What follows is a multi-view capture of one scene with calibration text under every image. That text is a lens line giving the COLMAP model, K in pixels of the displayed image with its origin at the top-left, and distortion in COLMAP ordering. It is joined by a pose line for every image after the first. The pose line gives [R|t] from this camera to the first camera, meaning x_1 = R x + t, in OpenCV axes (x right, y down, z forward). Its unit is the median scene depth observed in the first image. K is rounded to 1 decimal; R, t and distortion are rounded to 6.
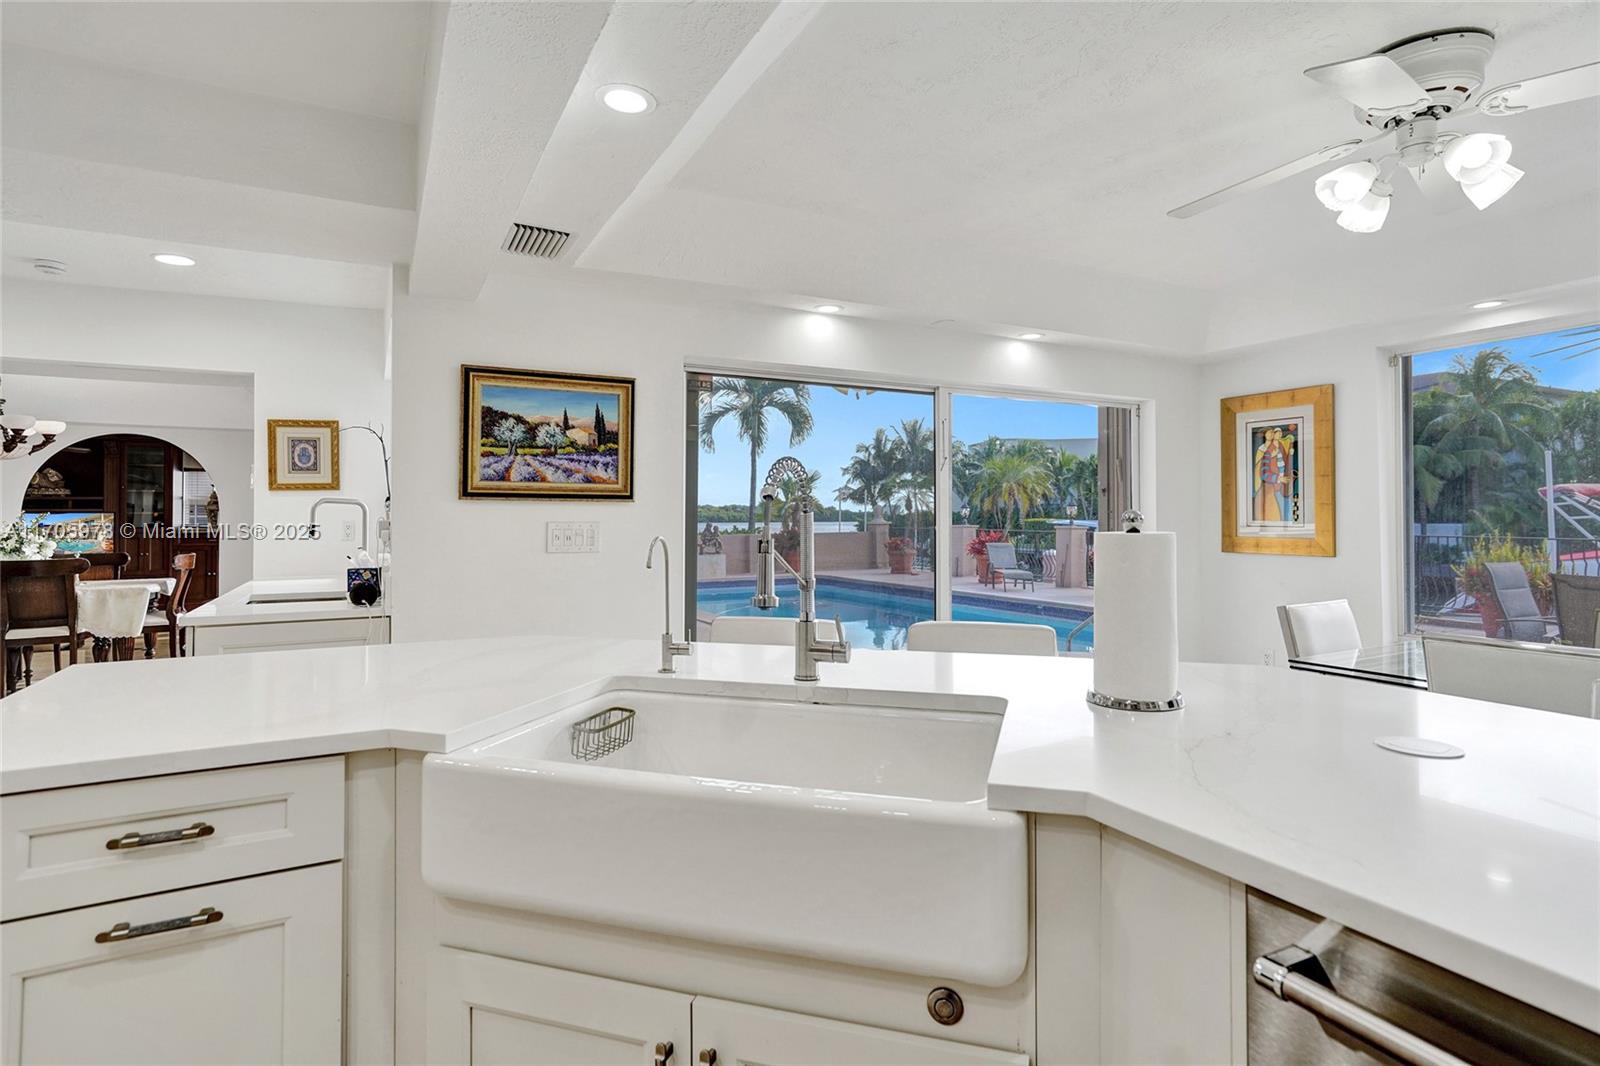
lens RADIAL K [[814.5, 0, 799.3], [0, 814.5, 515.3], [0, 0, 1]] dist [0.002374, 0.001032]
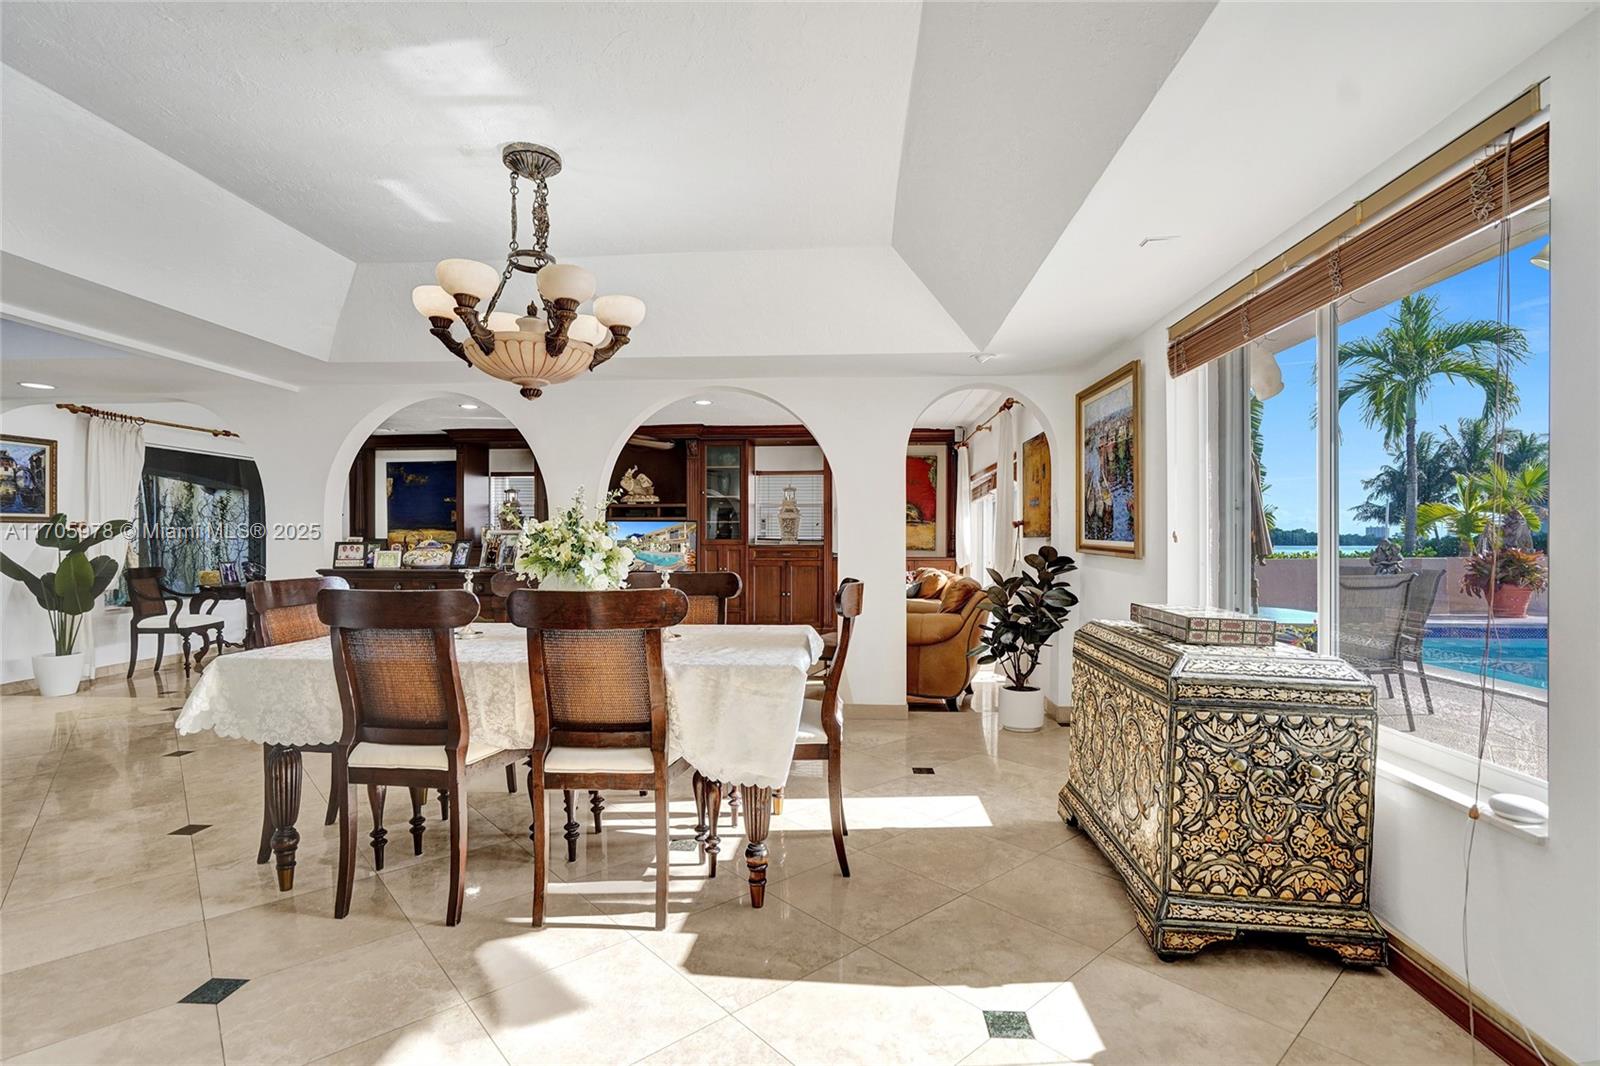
lens RADIAL K [[762.1, 0, 800.0], [0, 762.1, 533.0], [0, 0, 1]] dist [-0.039211, 0.012568]
pose [[0.854472, 0.000710, -0.519496, -0.317756], [-0.004054, 0.999978, -0.005302, 0.013241], [0.519481, 0.006637, 0.854456, 0.357117]]
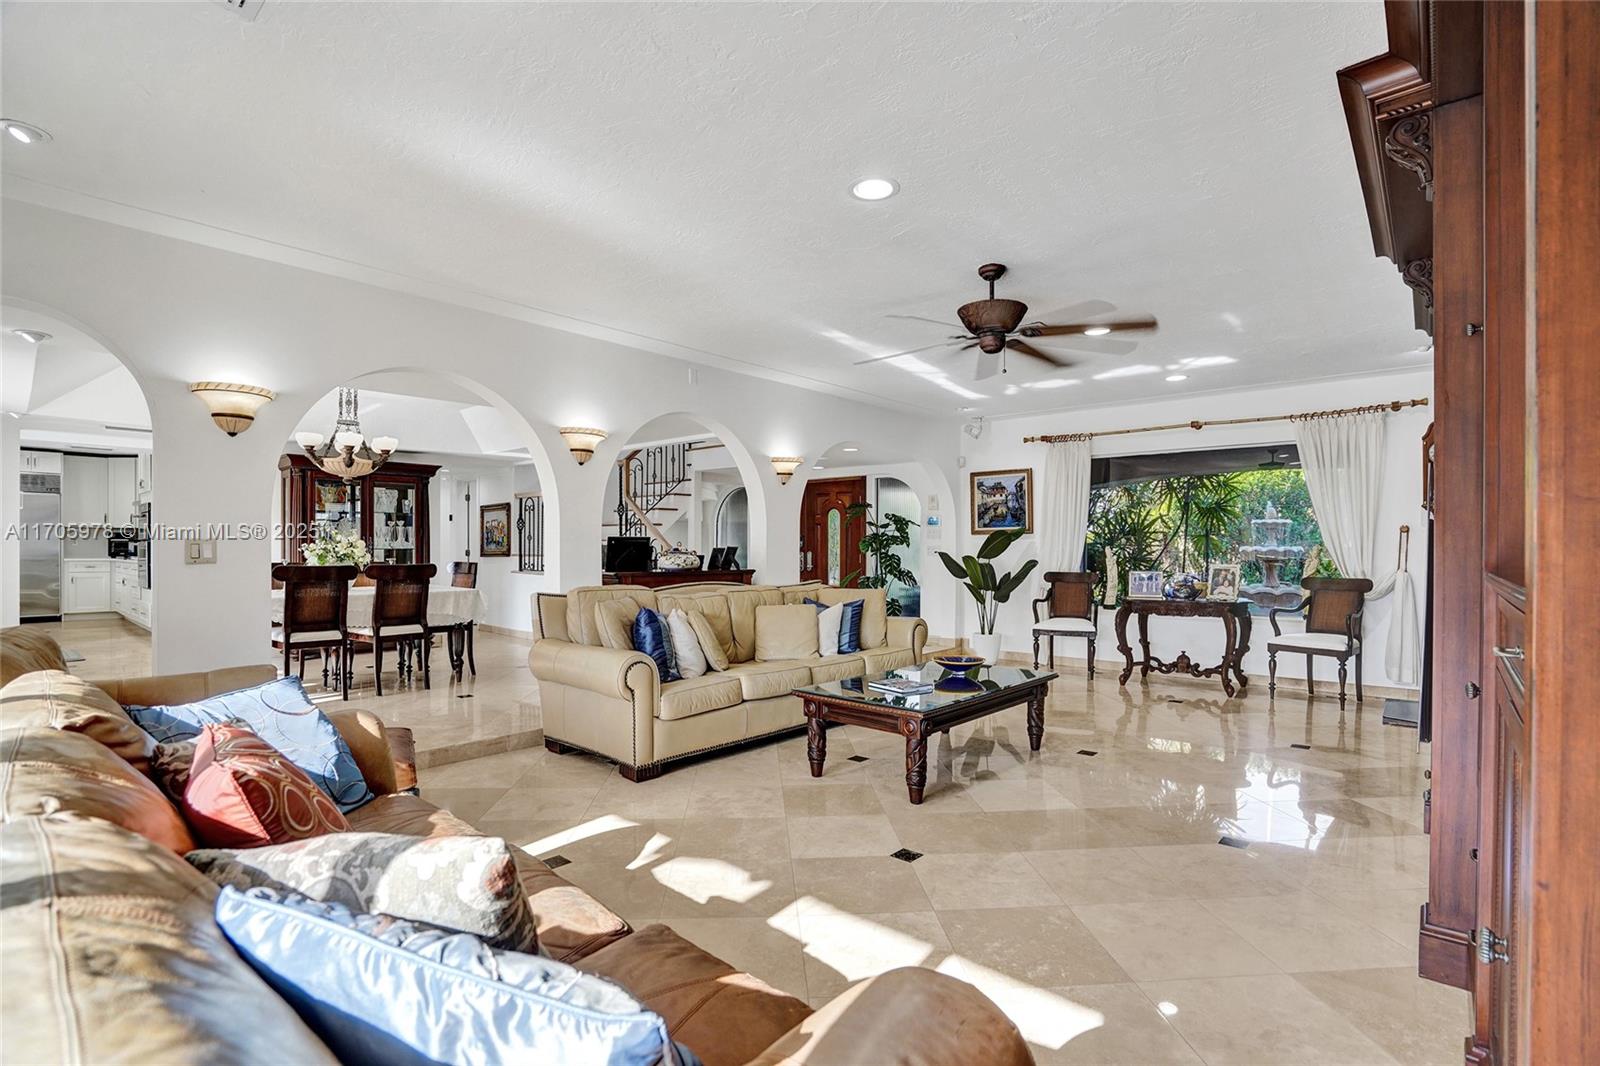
lens RADIAL K [[758.2, 0, 805.1], [0, 758.2, 549.2], [0, 0, 1]] dist [-0.037557, 0.016127]
pose [[-0.936806, 0.005358, -0.349810, -0.632134], [0.003692, 0.999978, 0.005431, 0.015422], [0.349831, 0.003796, -0.936805, 1.134657]]
